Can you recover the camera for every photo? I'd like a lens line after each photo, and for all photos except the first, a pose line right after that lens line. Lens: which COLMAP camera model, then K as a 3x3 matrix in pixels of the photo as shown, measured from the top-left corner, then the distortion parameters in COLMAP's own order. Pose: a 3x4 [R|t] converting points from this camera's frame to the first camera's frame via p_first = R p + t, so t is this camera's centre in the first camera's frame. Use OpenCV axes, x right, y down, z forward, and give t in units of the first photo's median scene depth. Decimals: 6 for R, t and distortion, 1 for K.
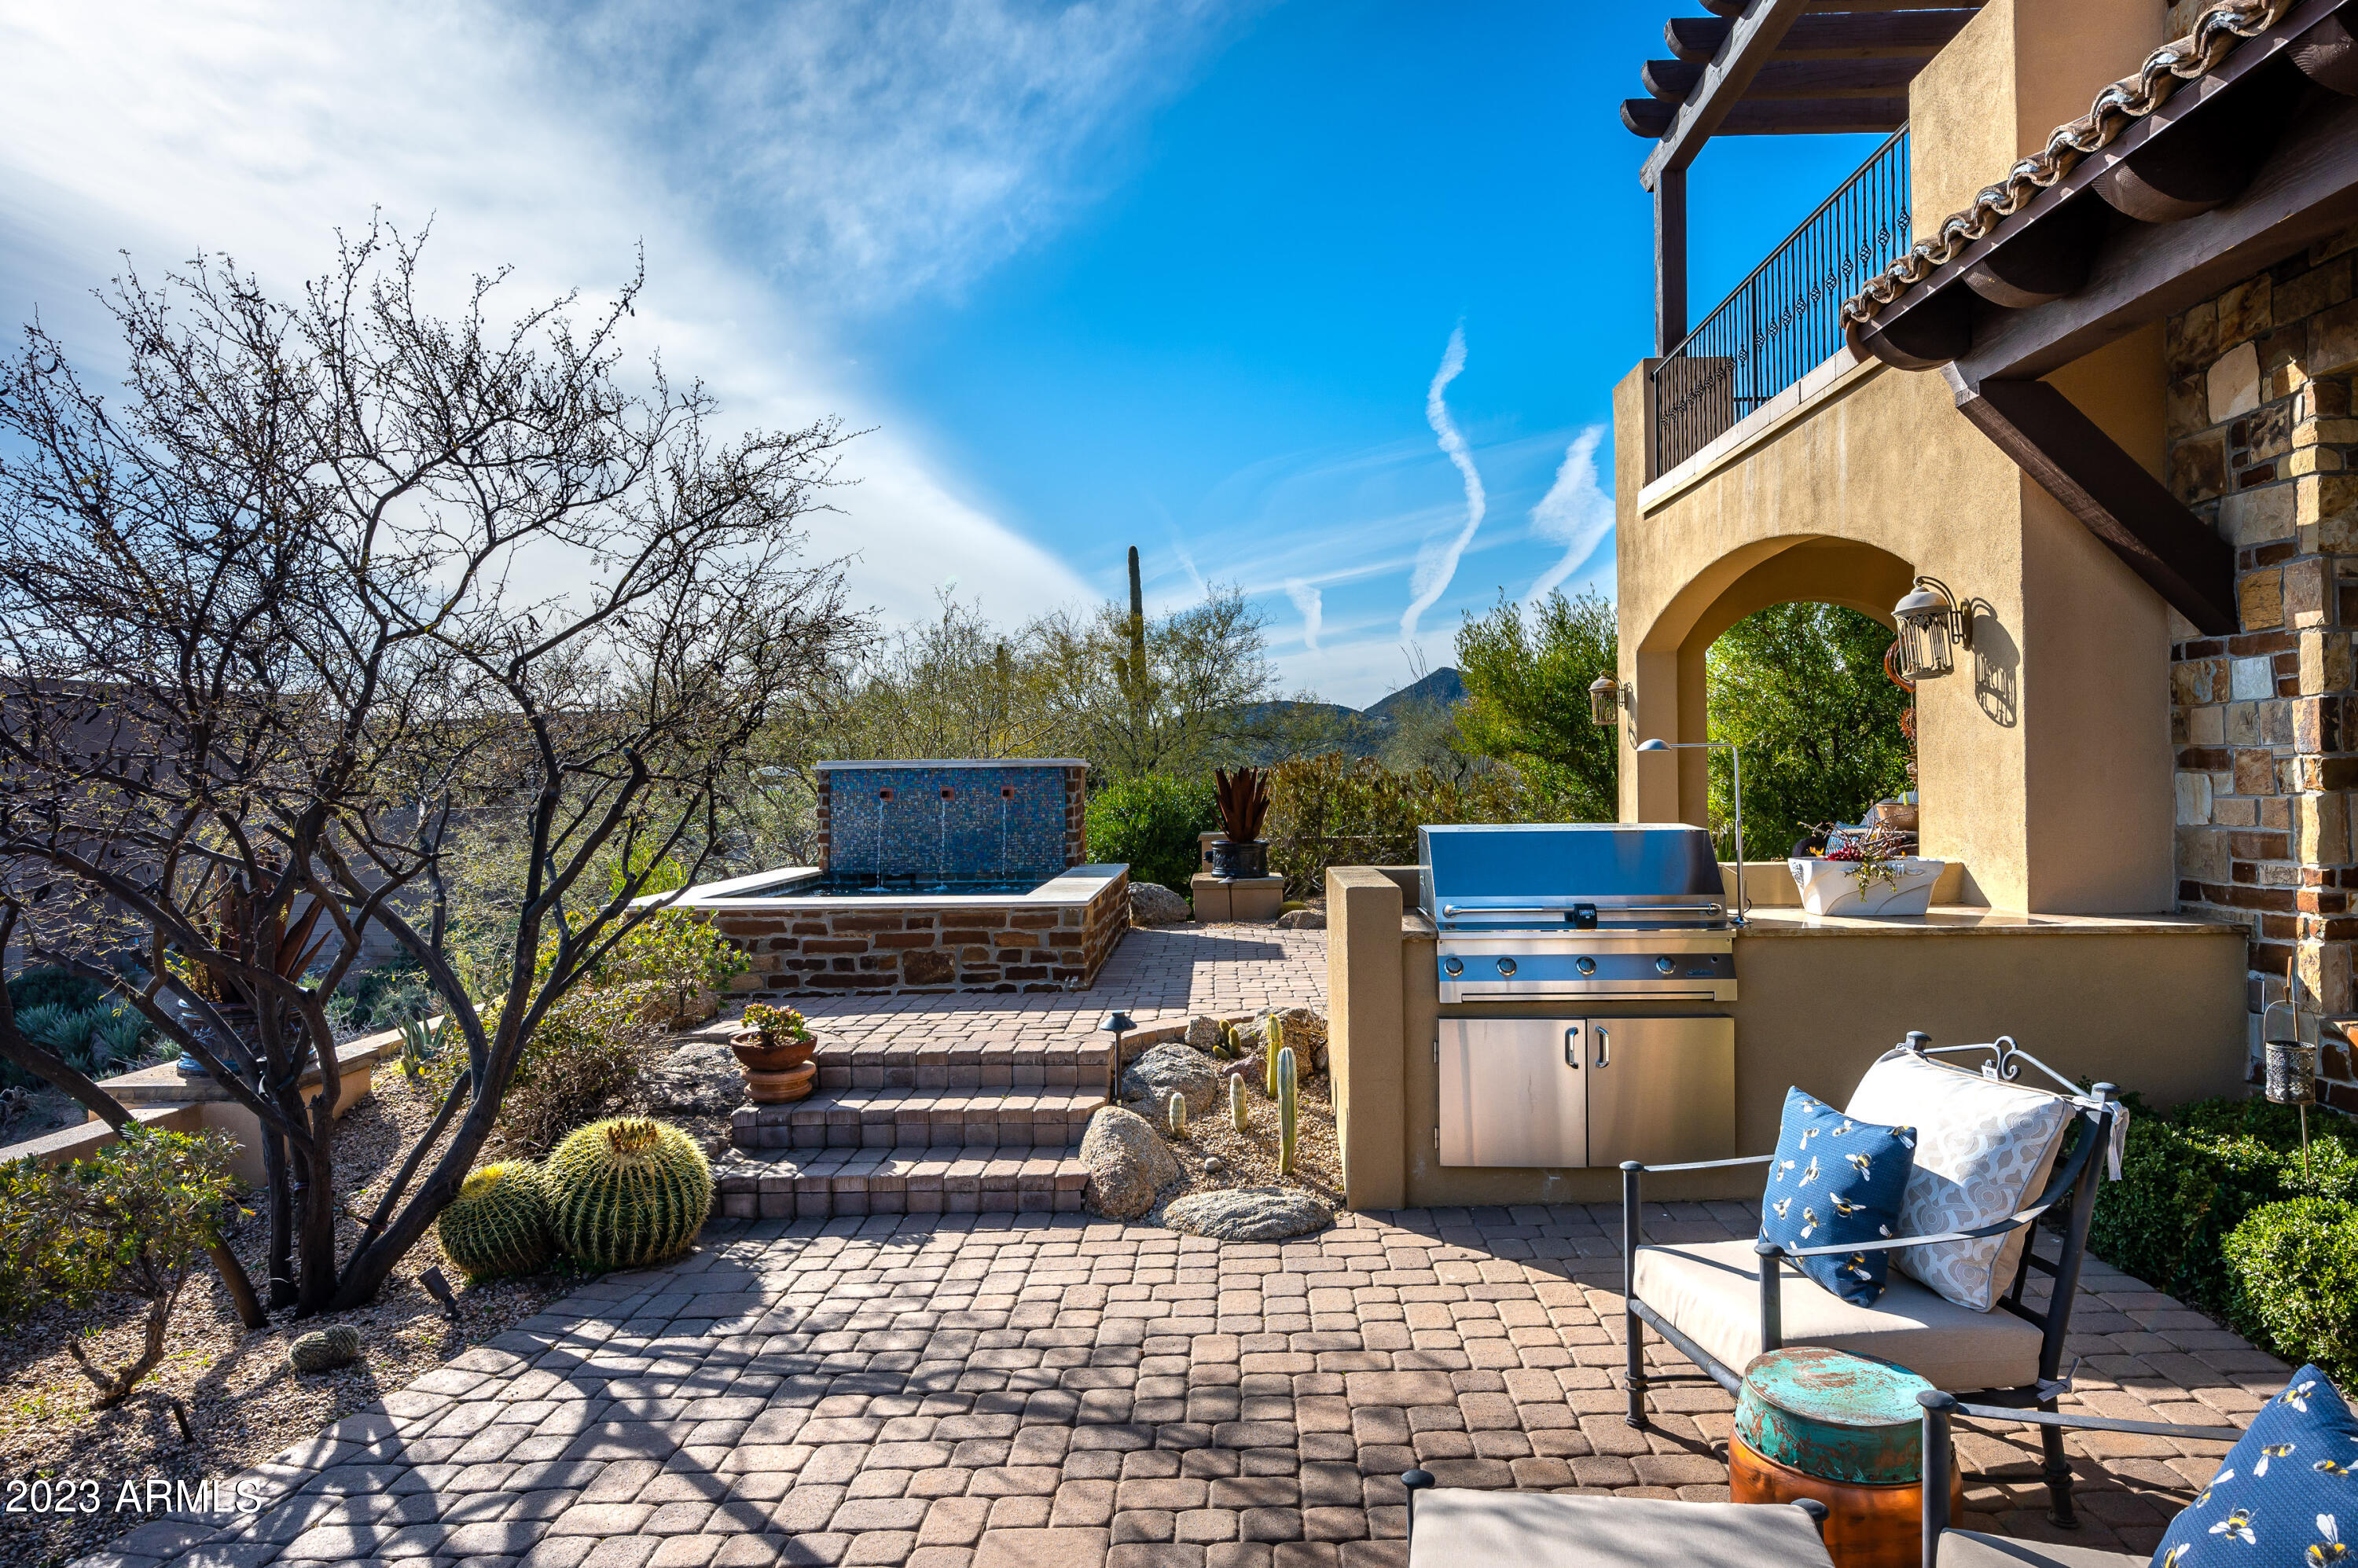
lens RADIAL K [[1441.8, 0, 1192.6], [0, 1441.8, 800.4], [0, 0, 1]] dist [0.003866, -0.005684]
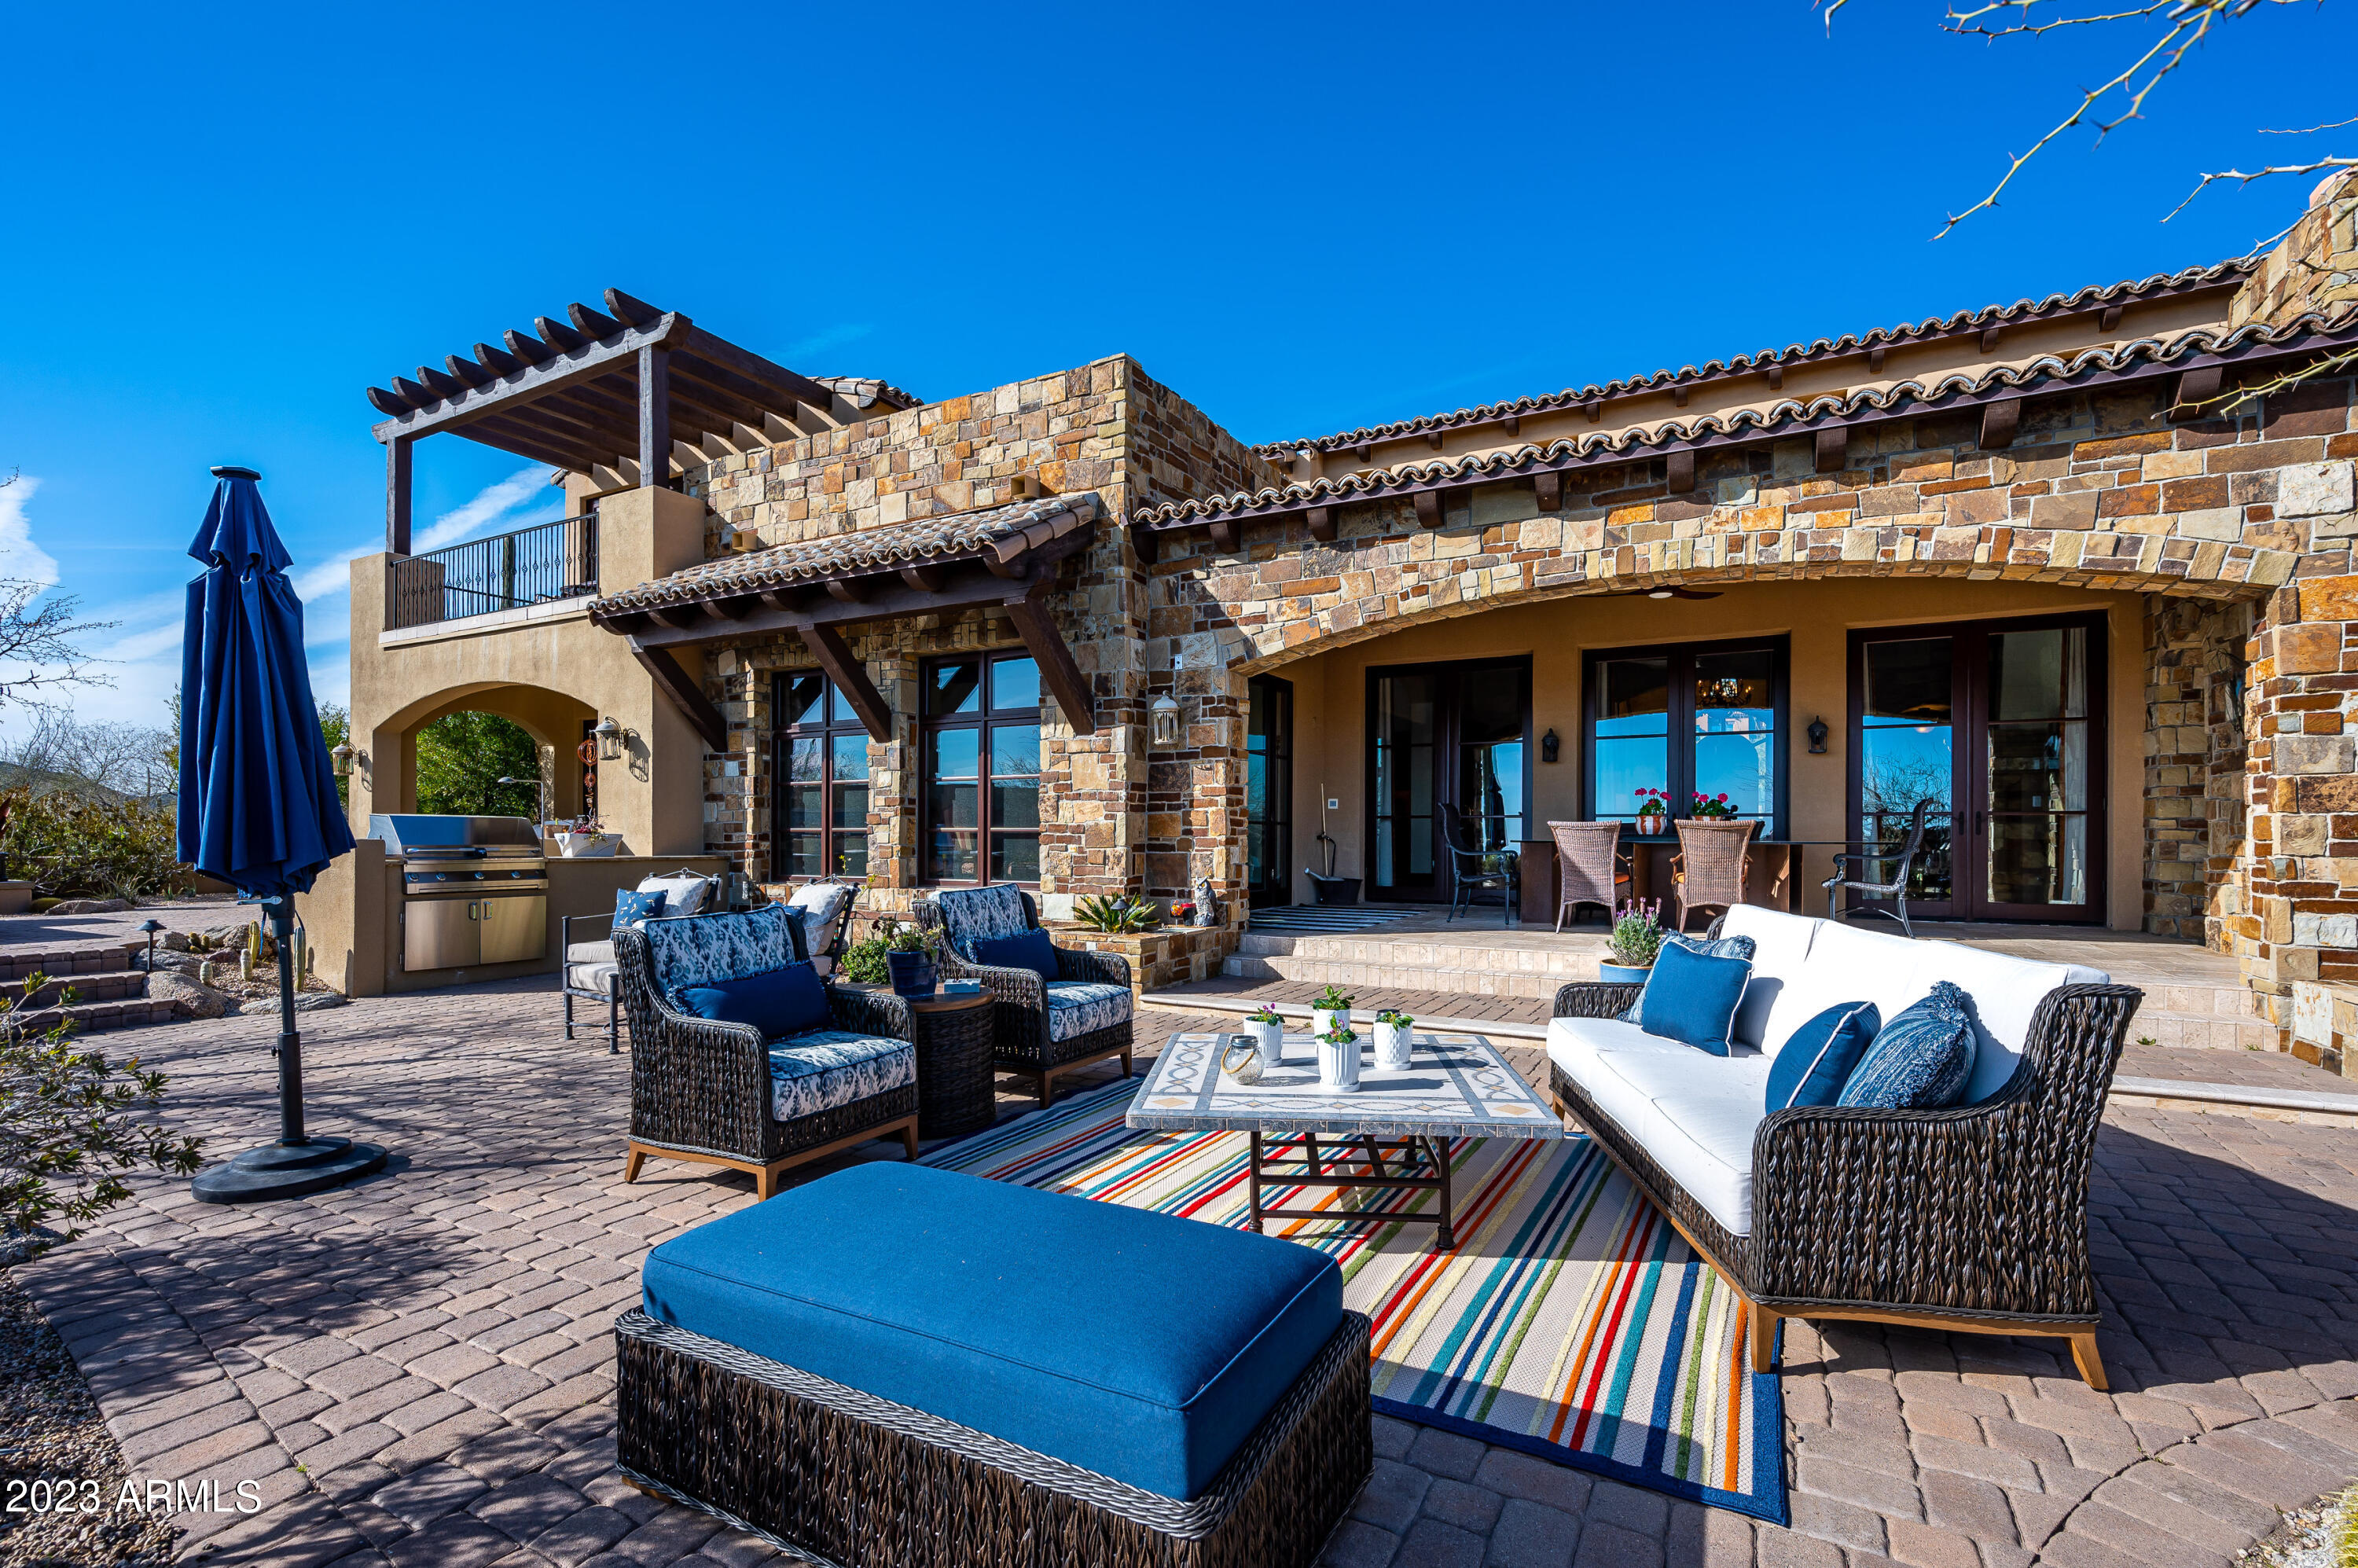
lens RADIAL K [[1047.3, 0, 1188.0], [0, 1047.3, 794.0], [0, 0, 1]] dist [-0.001128, -0.000333]
pose [[0.455992, 0.050104, 0.888572, -0.669787], [0.006943, 0.998183, -0.059847, 0.092546], [-0.889957, 0.033460, 0.454816, -0.716817]]
